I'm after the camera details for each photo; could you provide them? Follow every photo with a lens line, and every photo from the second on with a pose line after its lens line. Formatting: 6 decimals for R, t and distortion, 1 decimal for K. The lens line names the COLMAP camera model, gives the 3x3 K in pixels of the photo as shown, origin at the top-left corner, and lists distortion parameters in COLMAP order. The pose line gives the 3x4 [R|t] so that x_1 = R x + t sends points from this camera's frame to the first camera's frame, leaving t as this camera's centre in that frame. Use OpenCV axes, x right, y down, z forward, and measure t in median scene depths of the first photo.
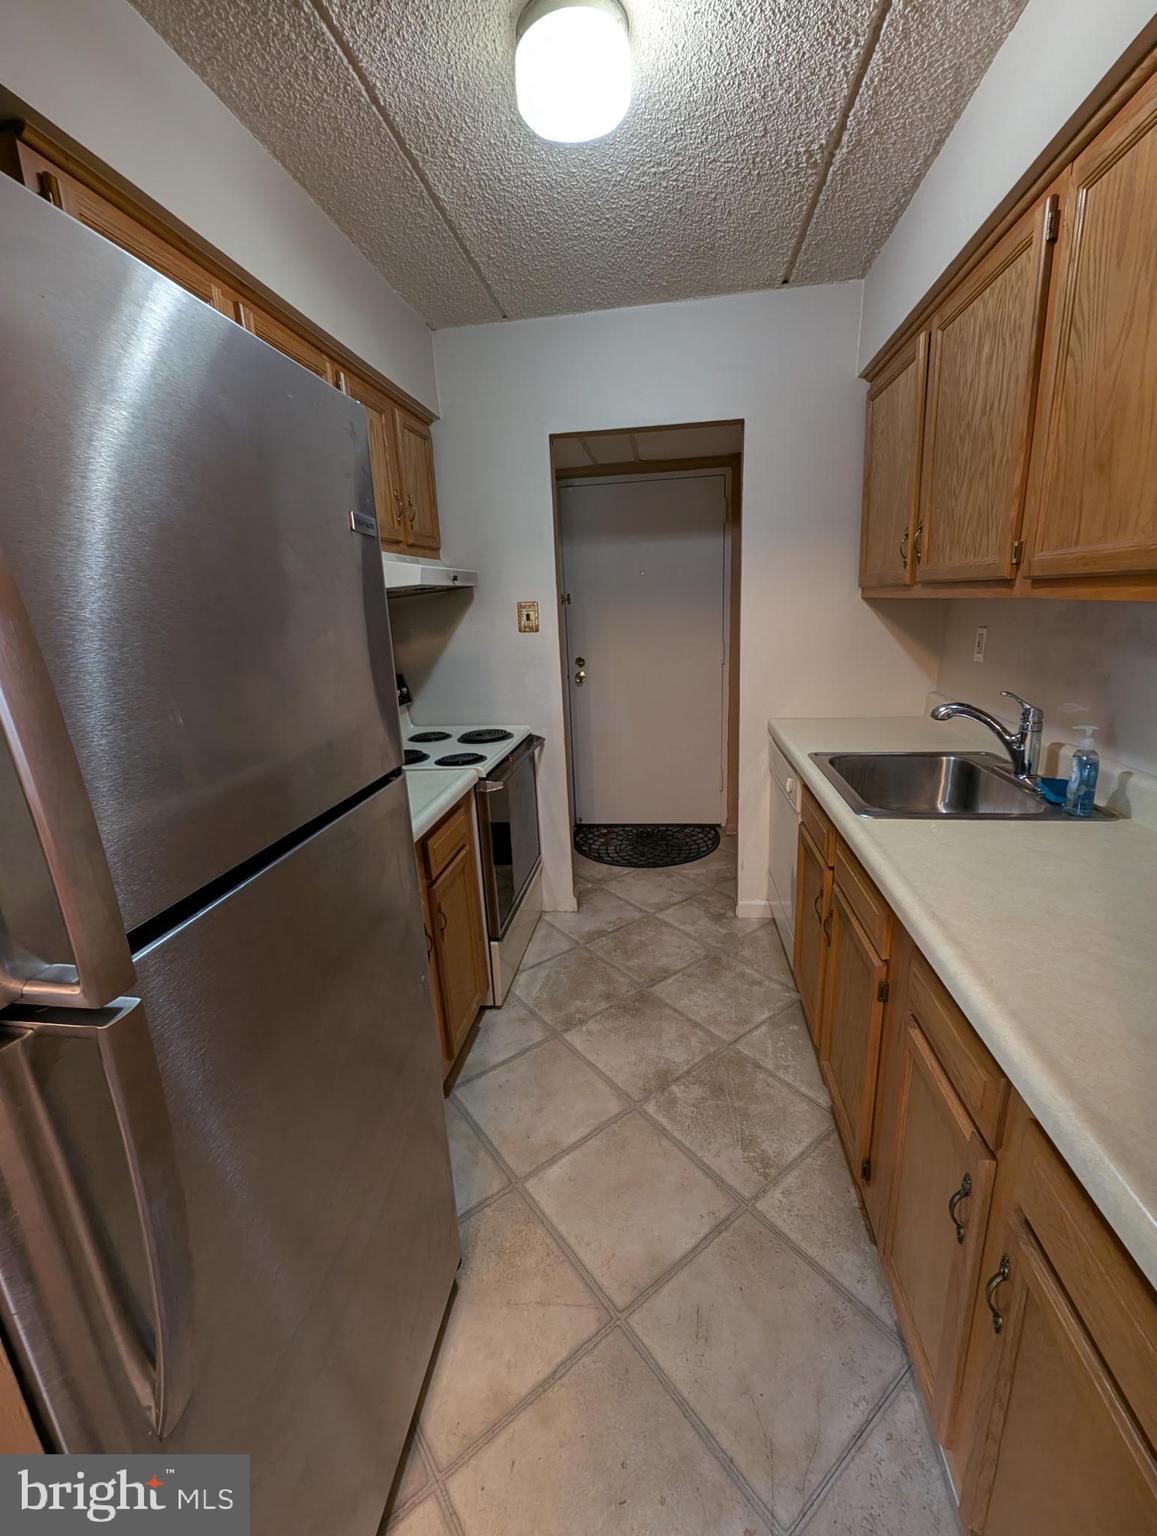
lens RADIAL K [[632.0, 0, 577.9], [0, 632.0, 770.9], [0, 0, 1]] dist [0.000827, -0.000205]
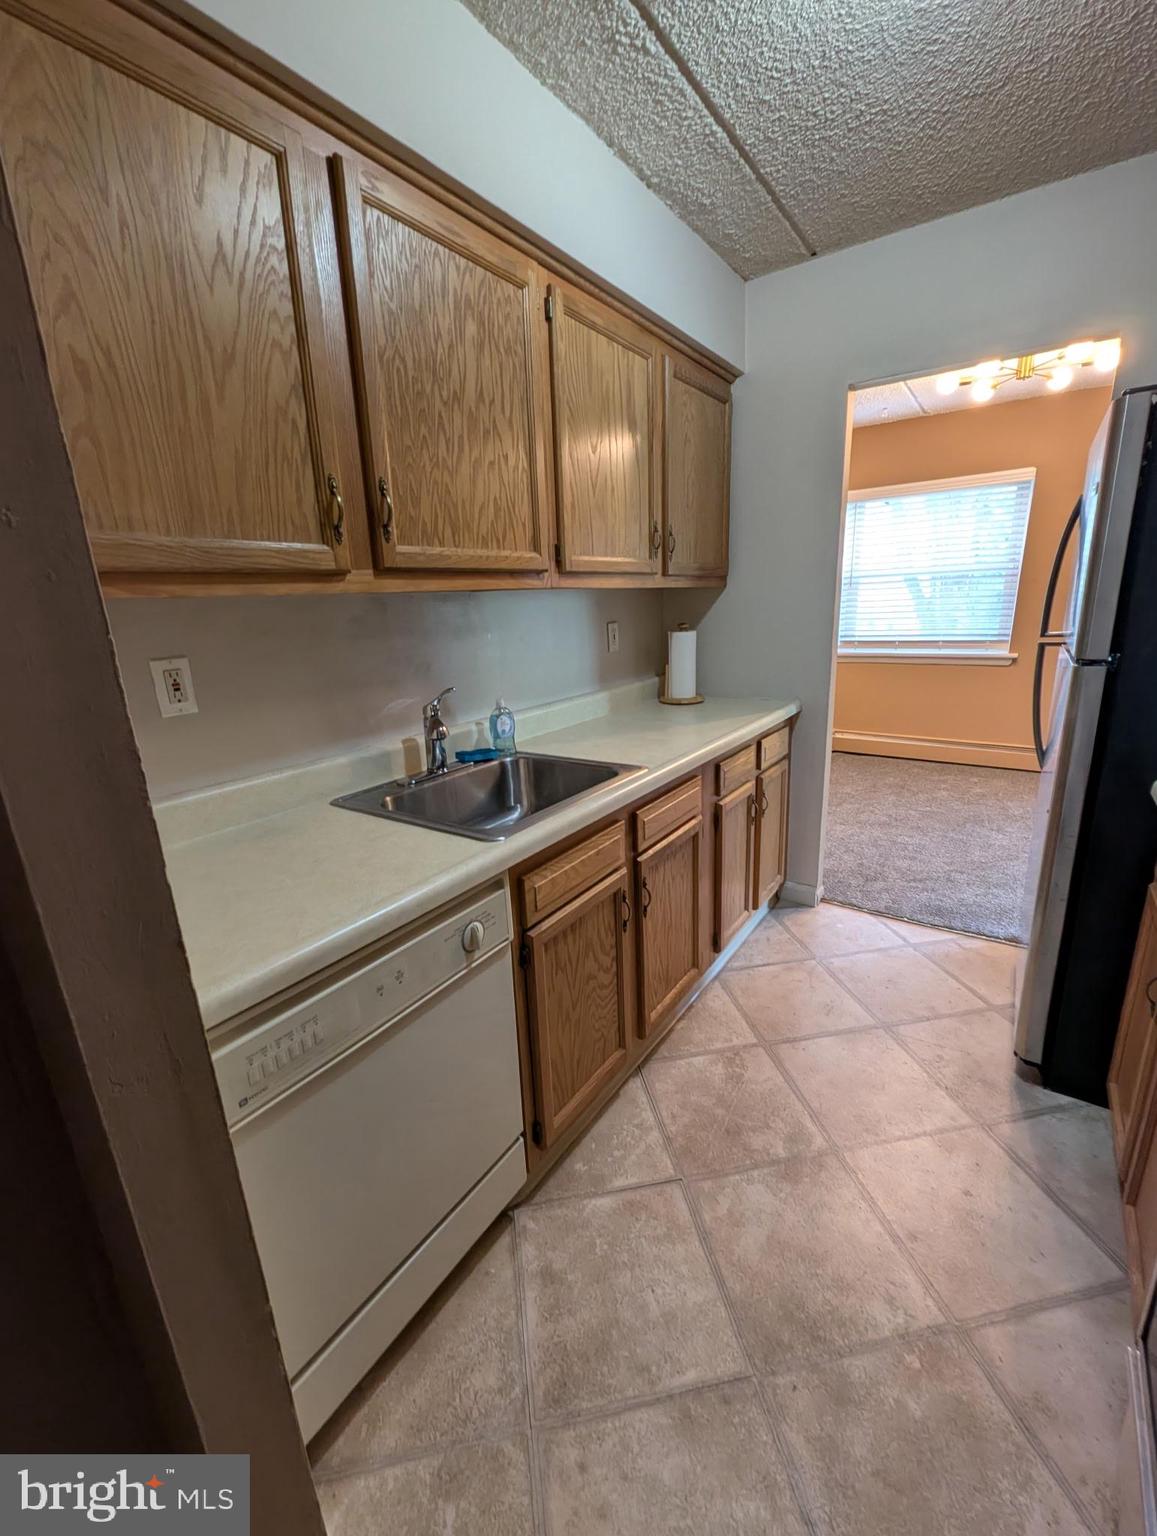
lens RADIAL K [[632.0, 0, 574.3], [0, 632.0, 761.4], [0, 0, 1]] dist [0.000827, -0.000205]
pose [[-0.885563, -0.027750, 0.463690, 0.018916], [0.203810, 0.873790, 0.441534, -0.301359], [-0.417420, 0.485511, -0.768140, 1.216384]]
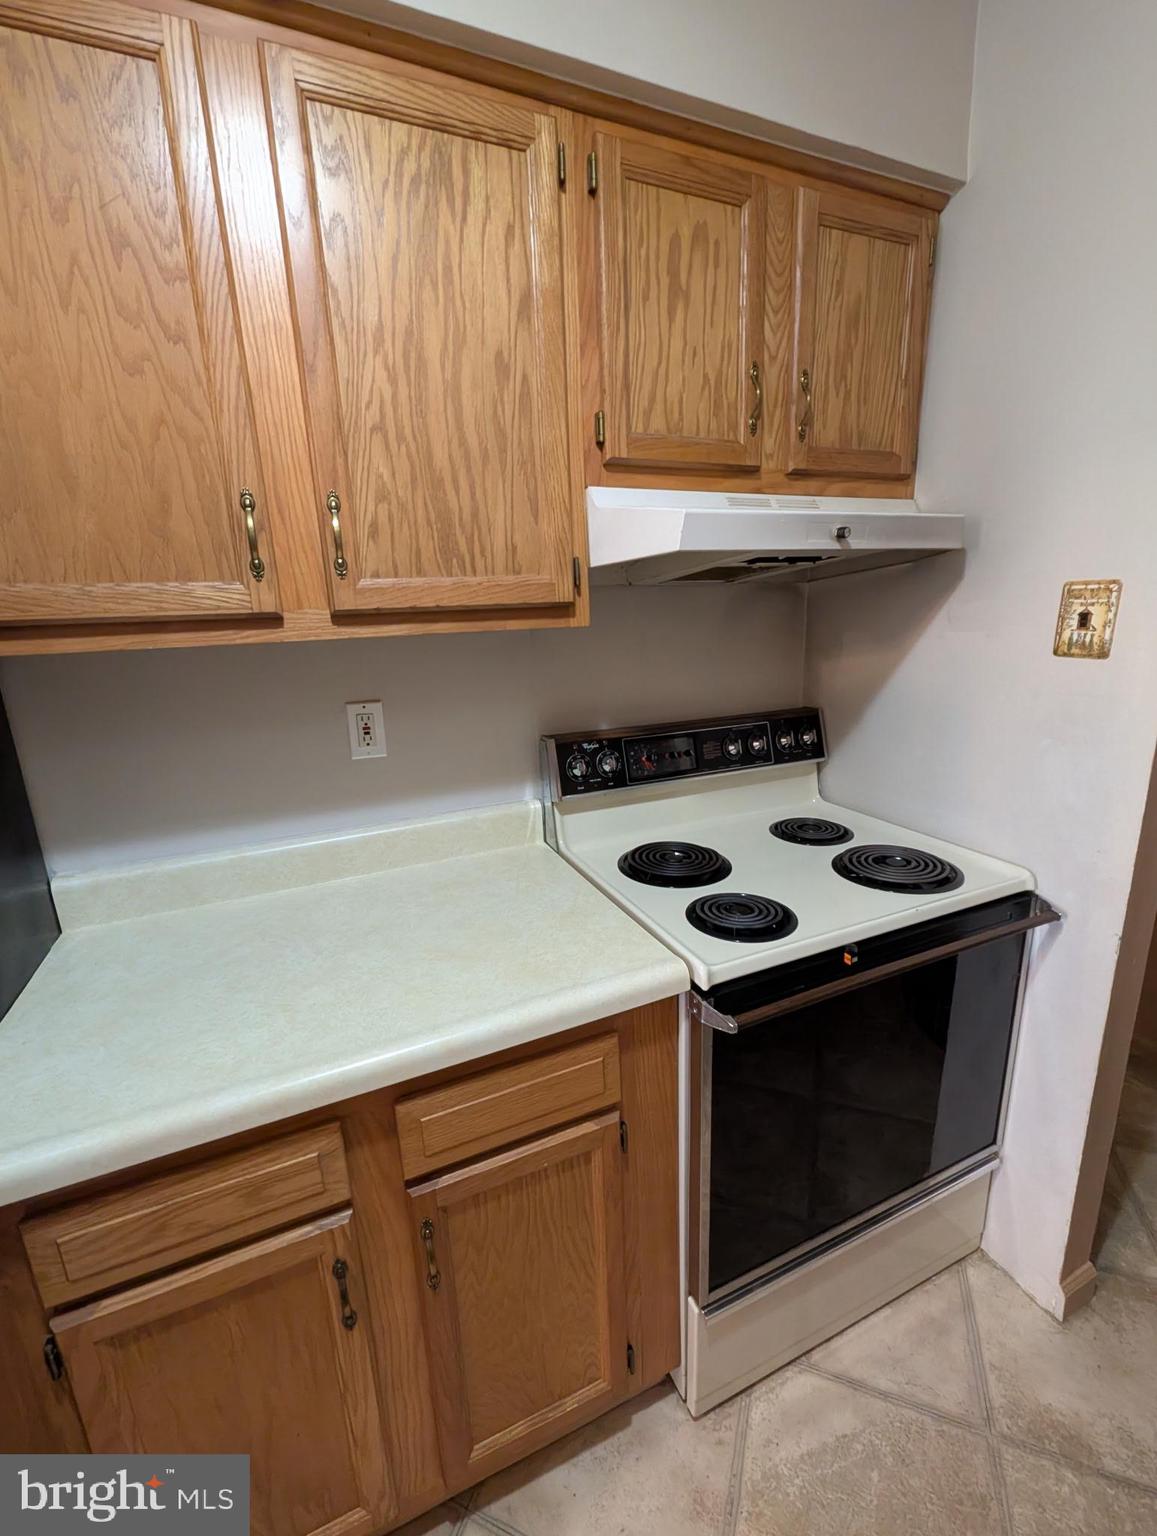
lens RADIAL K [[632.0, 0, 582.3], [0, 632.0, 768.1], [0, 0, 1]] dist [0.000827, -0.000205]
pose [[0.526265, 0.227867, -0.819220, 0.115984], [-0.205566, 0.968942, 0.137458, -0.159687], [0.825099, 0.096064, 0.556762, 0.588782]]
